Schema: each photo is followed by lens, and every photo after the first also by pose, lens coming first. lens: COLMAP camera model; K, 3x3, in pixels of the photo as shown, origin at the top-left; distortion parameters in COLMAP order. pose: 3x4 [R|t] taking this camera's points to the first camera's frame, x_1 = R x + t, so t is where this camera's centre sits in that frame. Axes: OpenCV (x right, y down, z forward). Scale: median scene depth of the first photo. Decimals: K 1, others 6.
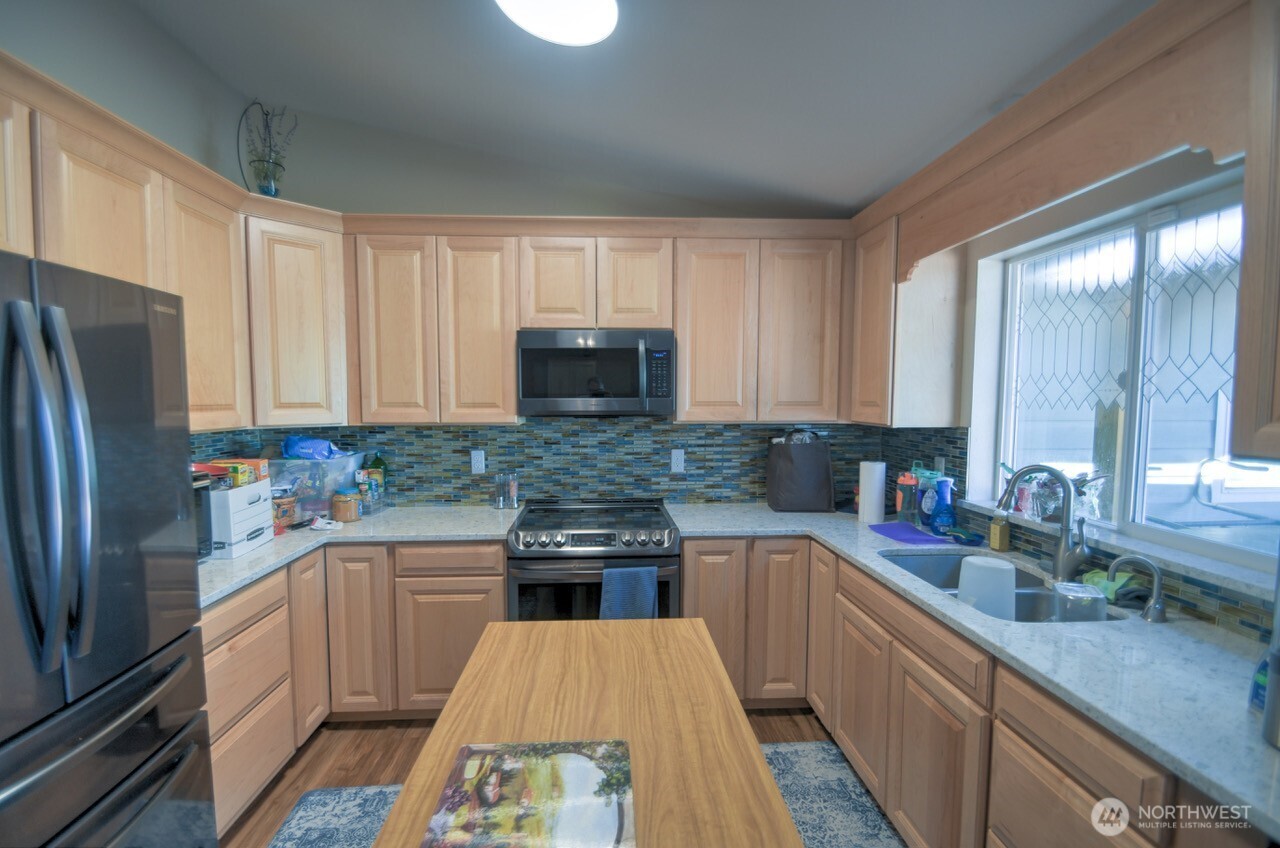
lens RADIAL K [[568.5, 0, 624.8], [0, 568.5, 440.5], [0, 0, 1]] dist [0.008727, -0.013249]
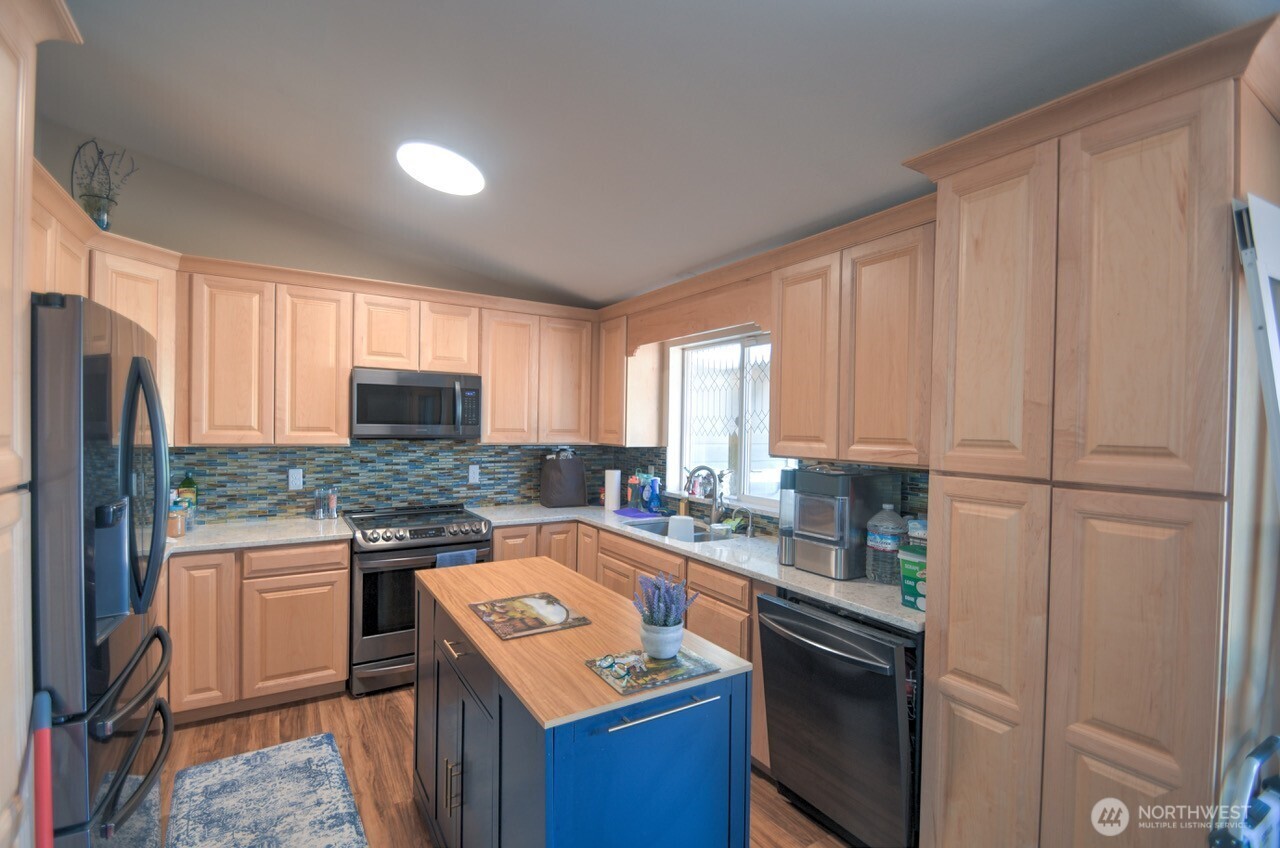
lens RADIAL K [[568.5, 0, 624.8], [0, 568.5, 440.5], [0, 0, 1]] dist [0.008727, -0.013249]
pose [[0.878774, 0.003840, 0.477223, -0.257411], [0.017446, 0.999041, -0.040165, 0.020396], [-0.476920, 0.043622, 0.877864, -0.346211]]
